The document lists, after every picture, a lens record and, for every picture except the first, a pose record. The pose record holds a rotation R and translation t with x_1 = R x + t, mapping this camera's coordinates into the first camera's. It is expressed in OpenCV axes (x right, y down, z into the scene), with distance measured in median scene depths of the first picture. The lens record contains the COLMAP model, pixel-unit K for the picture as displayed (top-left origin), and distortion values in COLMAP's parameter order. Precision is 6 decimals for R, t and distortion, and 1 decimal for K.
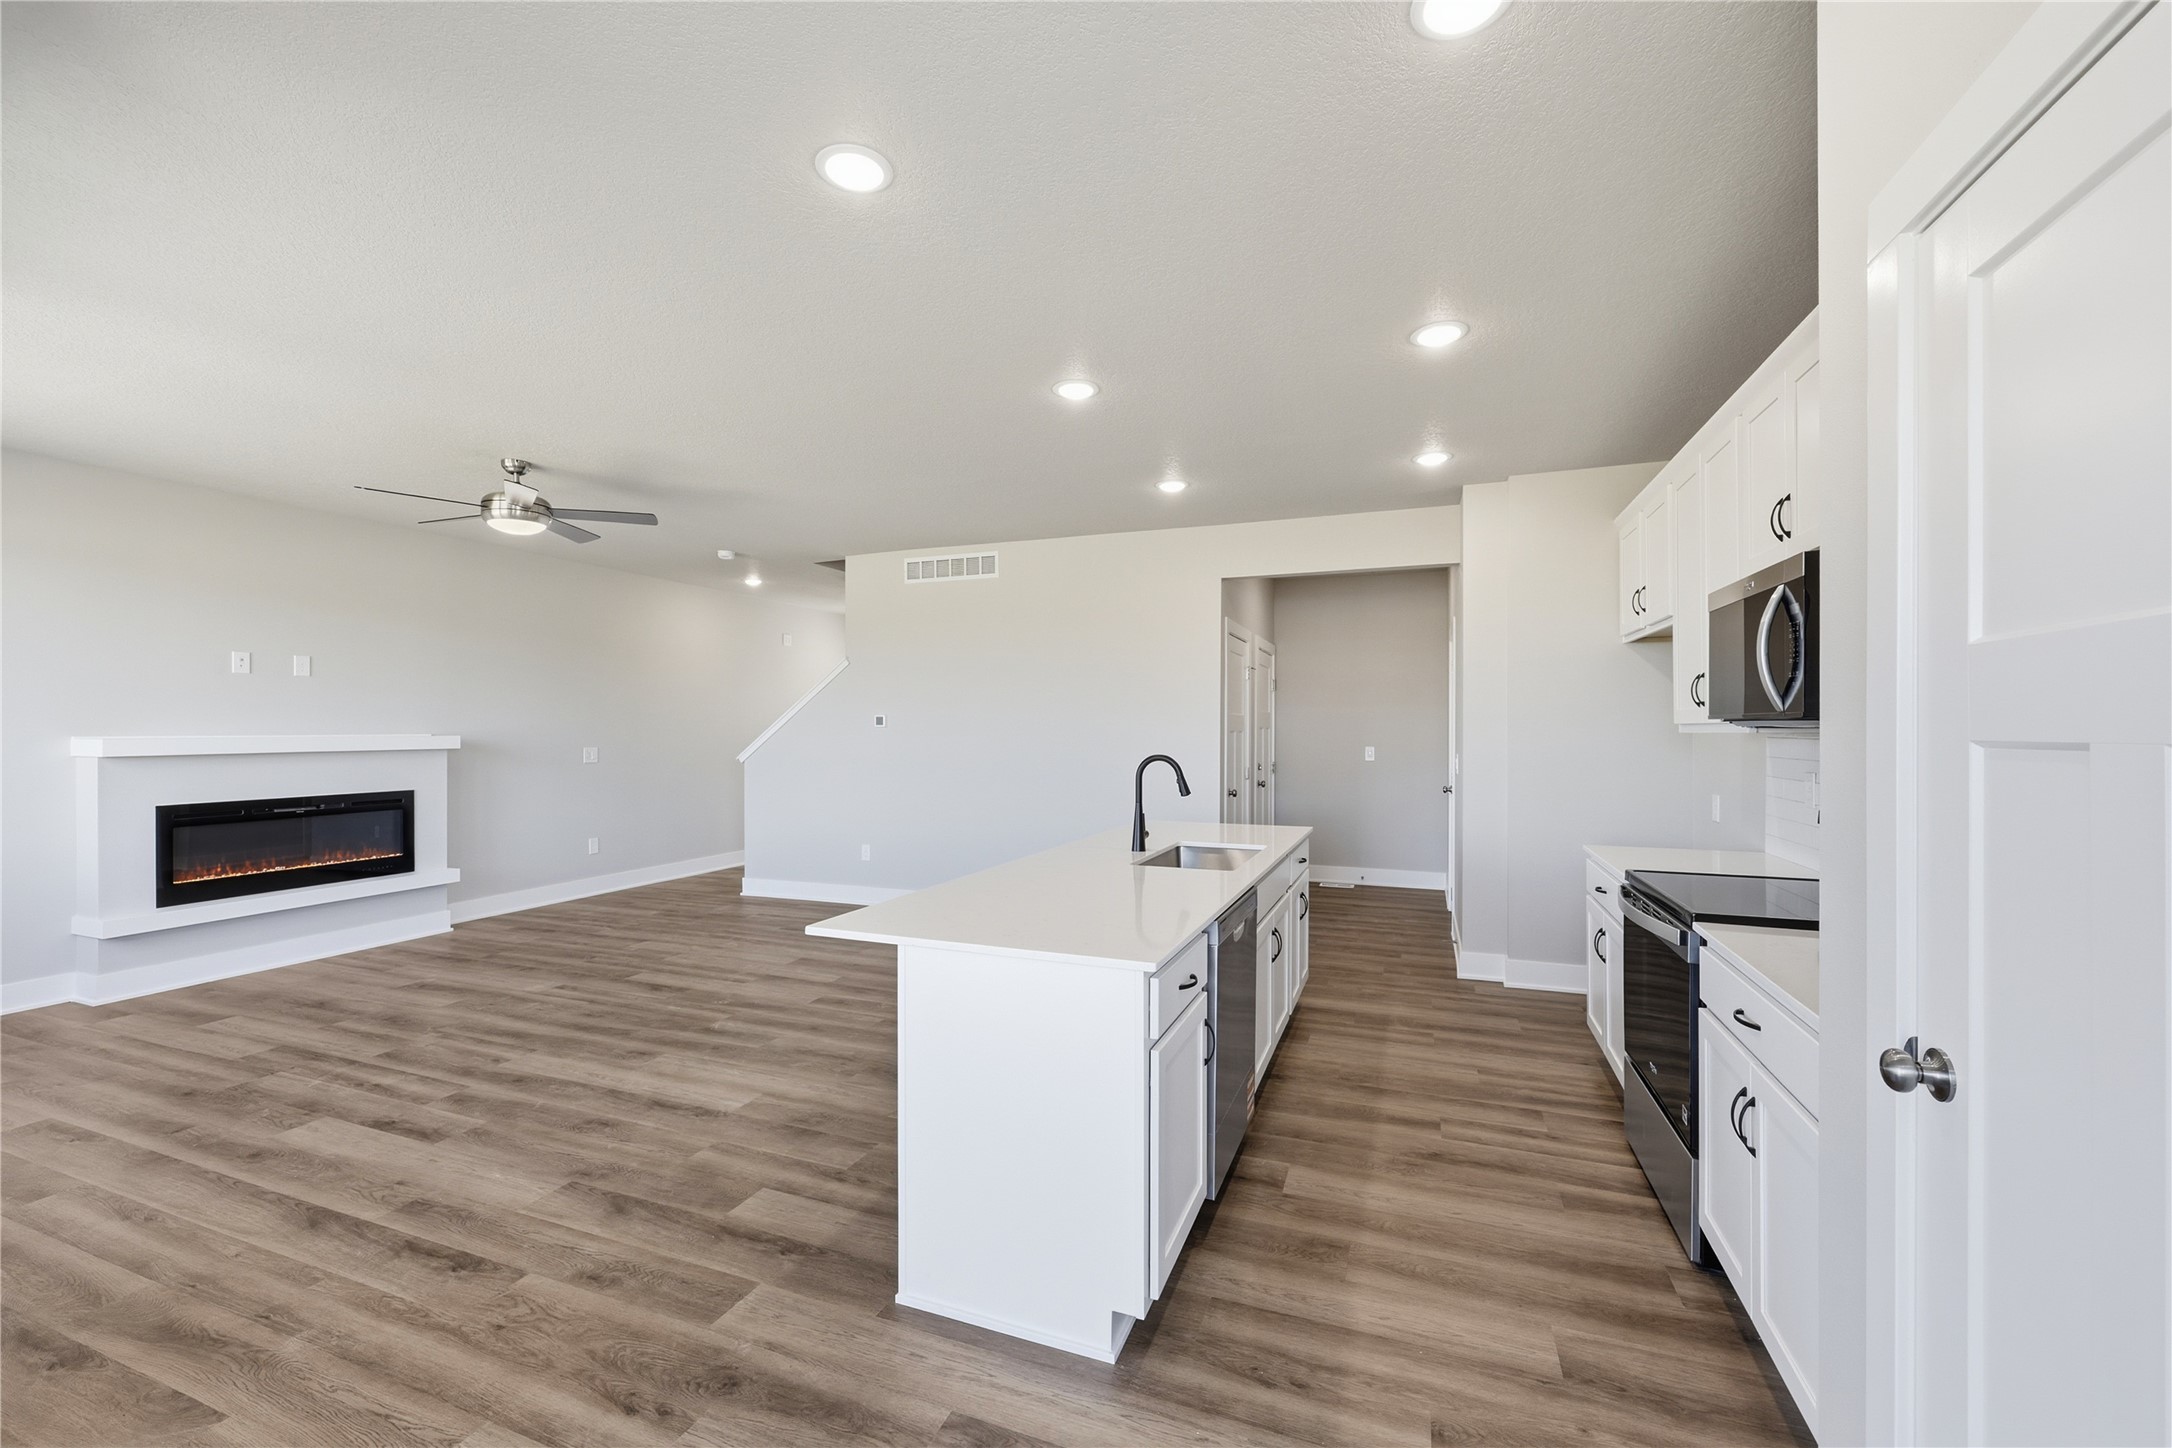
lens RADIAL K [[876.6, 0, 1074.0], [0, 876.6, 733.4], [0, 0, 1]] dist [0.000569, 0.000637]
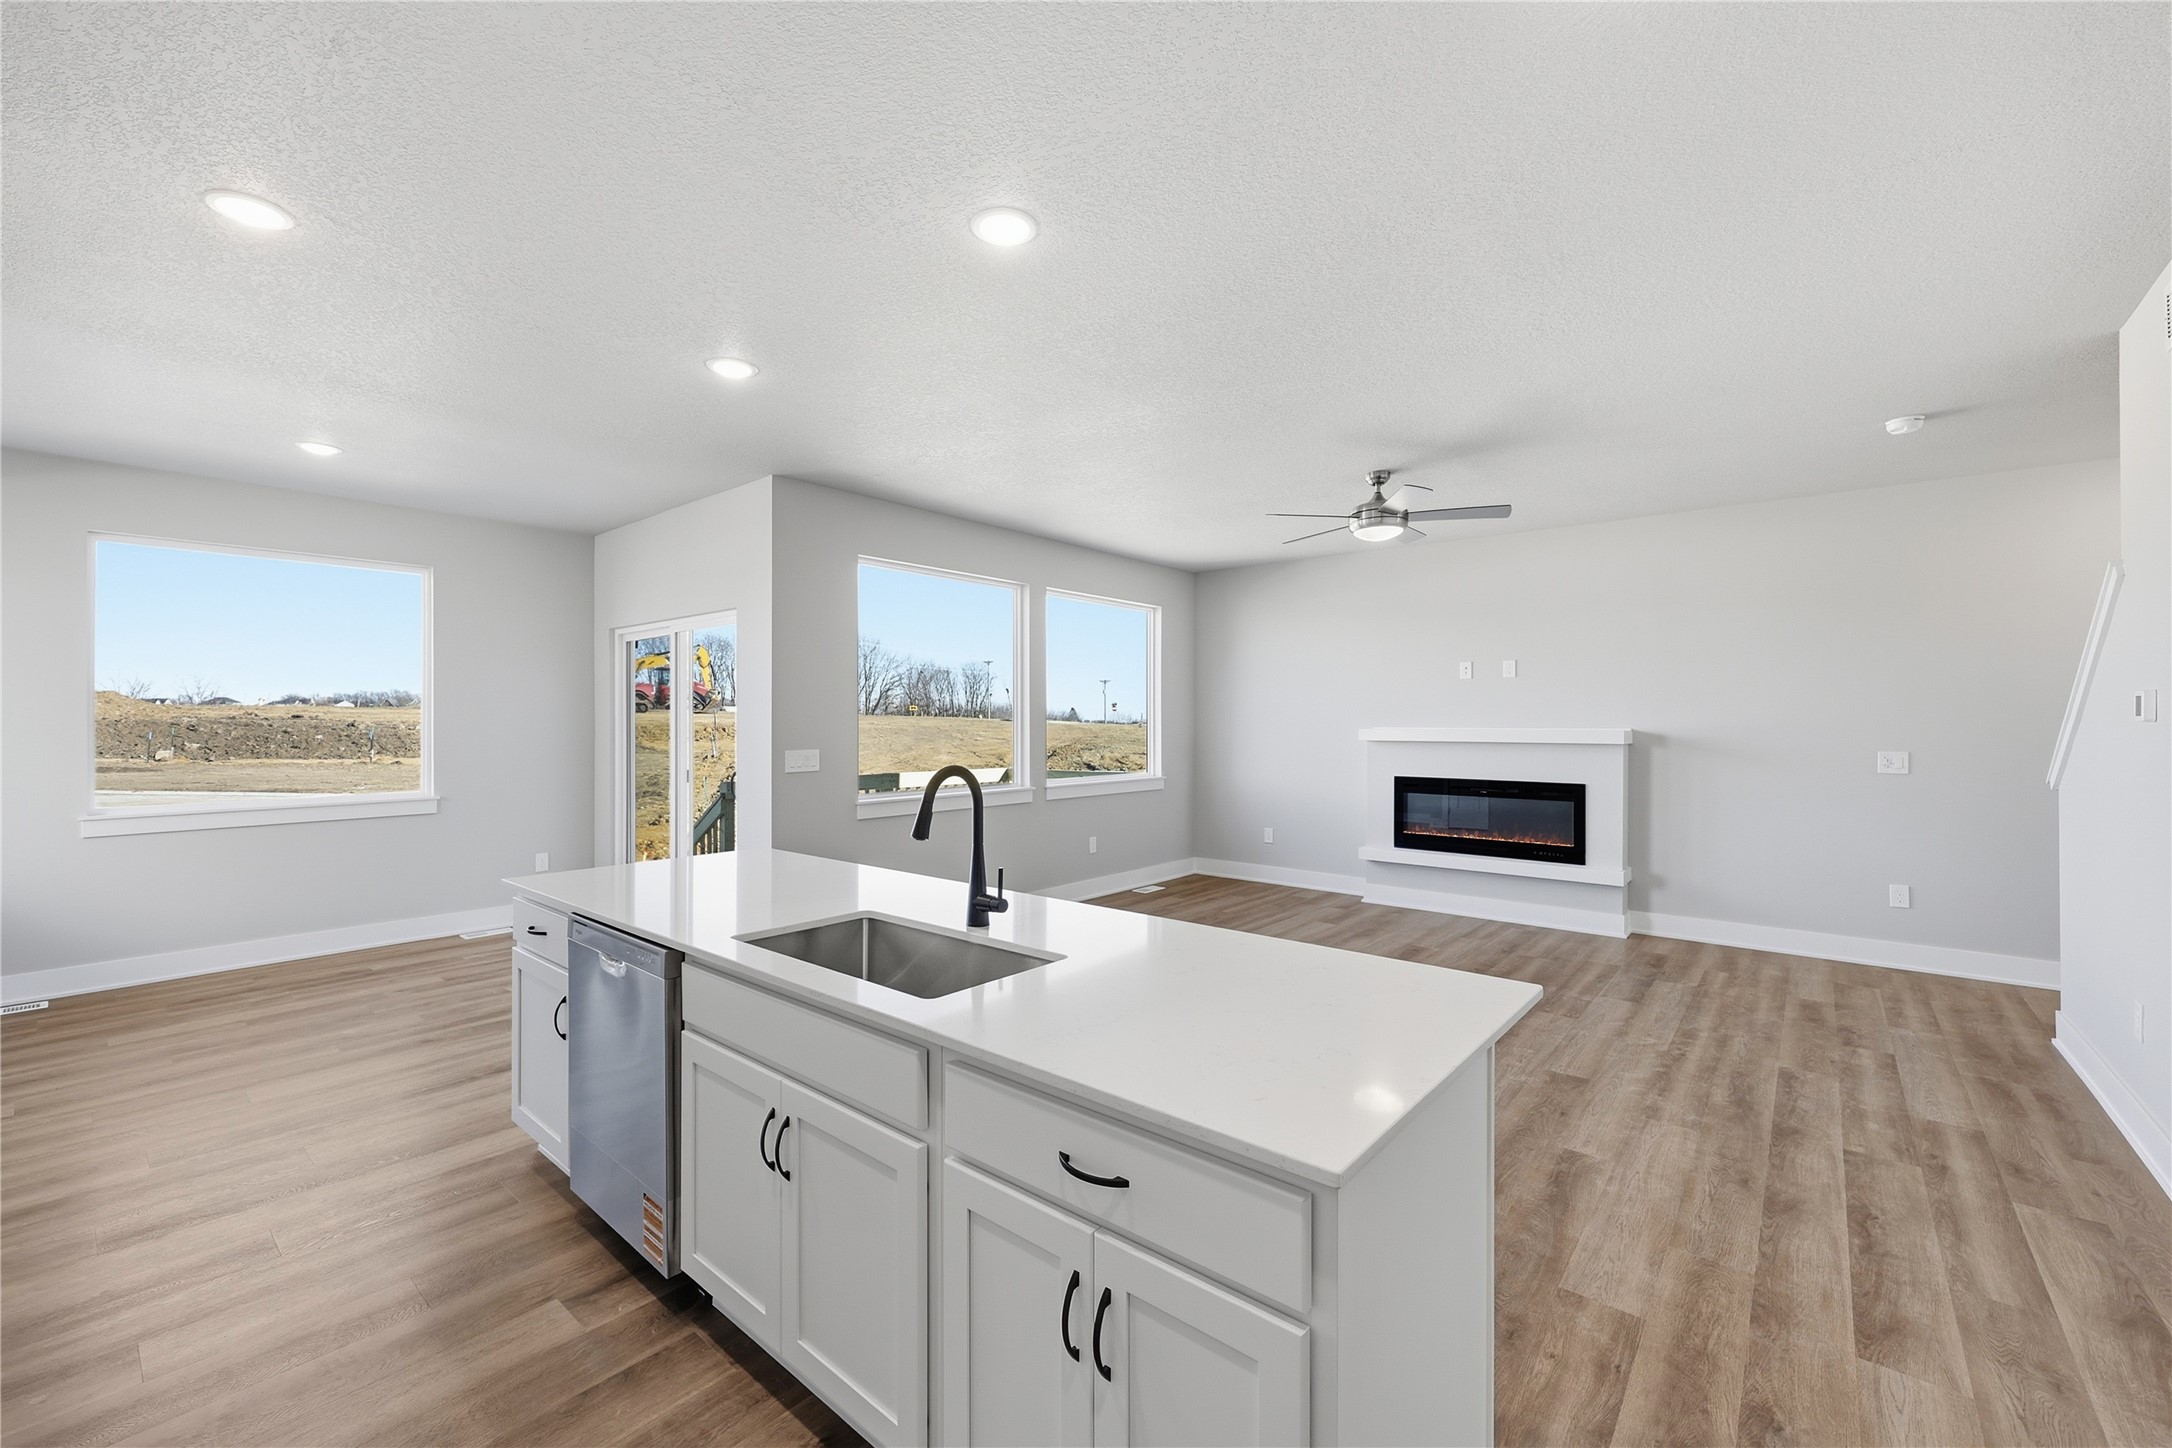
lens RADIAL K [[876.6, 0, 1075.5], [0, 876.6, 714.1], [0, 0, 1]] dist [0.000569, 0.000637]
pose [[-0.322652, -0.004970, -0.946505, 0.547907], [-0.004954, 0.999981, -0.003562, -0.012033], [0.946505, 0.003539, -0.322670, 1.098330]]
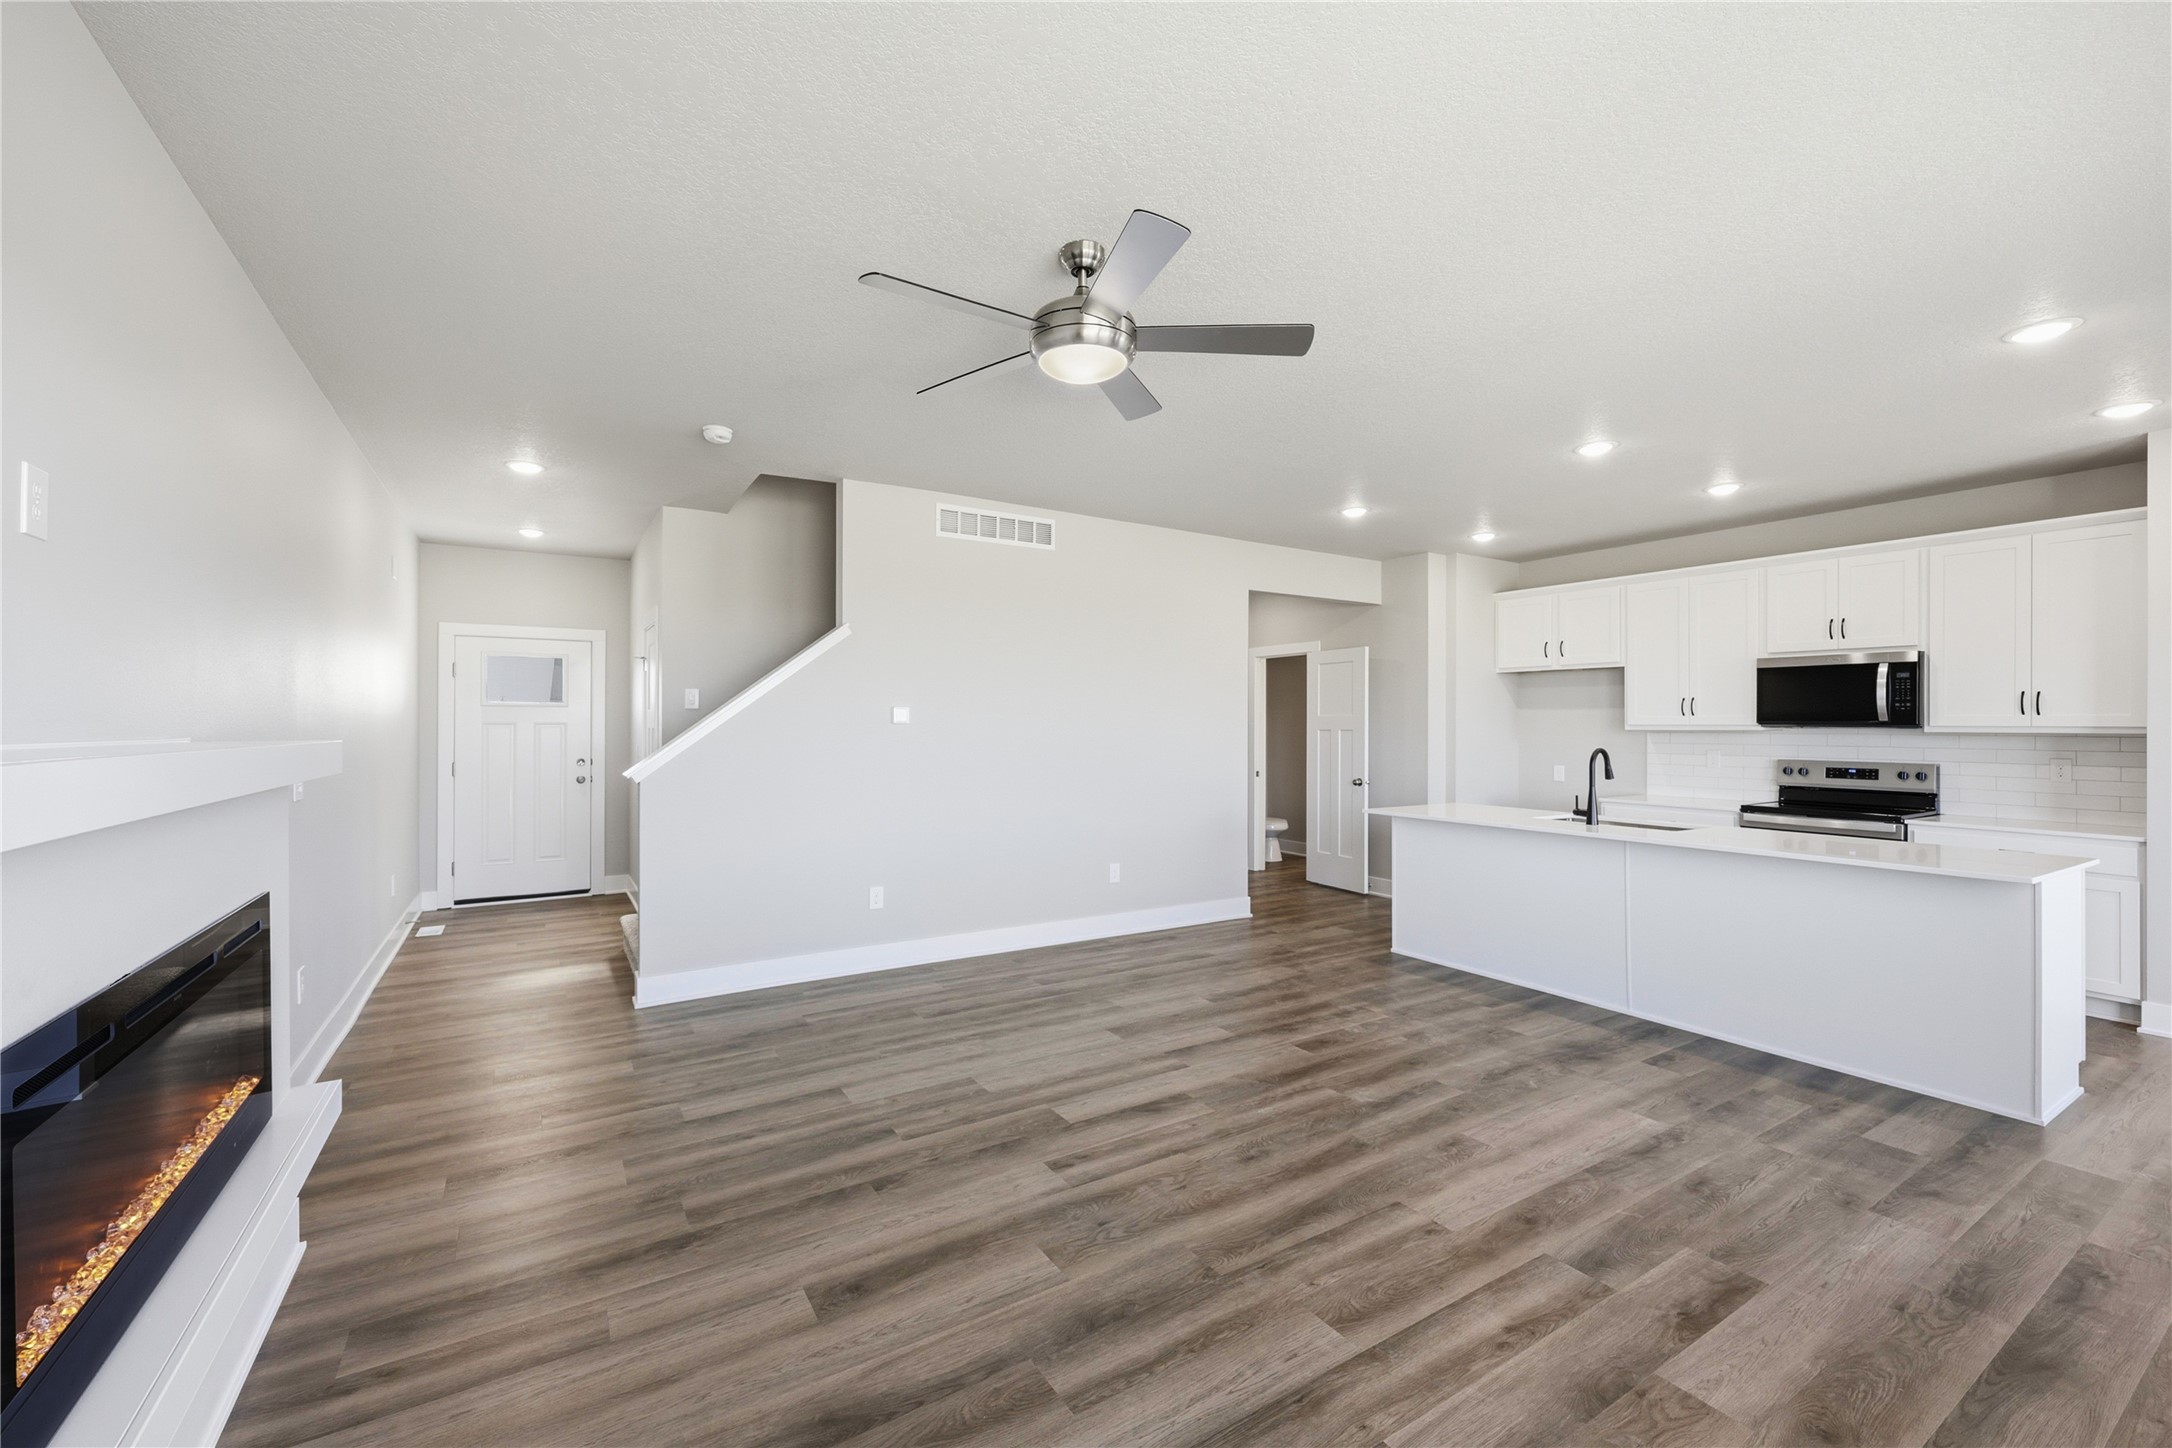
lens RADIAL K [[876.6, 0, 1078.6], [0, 876.6, 724.5], [0, 0, 1]] dist [0.000569, 0.000637]
pose [[0.595777, 0.005671, 0.803130, -1.205671], [0.000729, 0.999971, -0.007602, -0.000255], [-0.803149, 0.005115, 0.595756, 0.736066]]
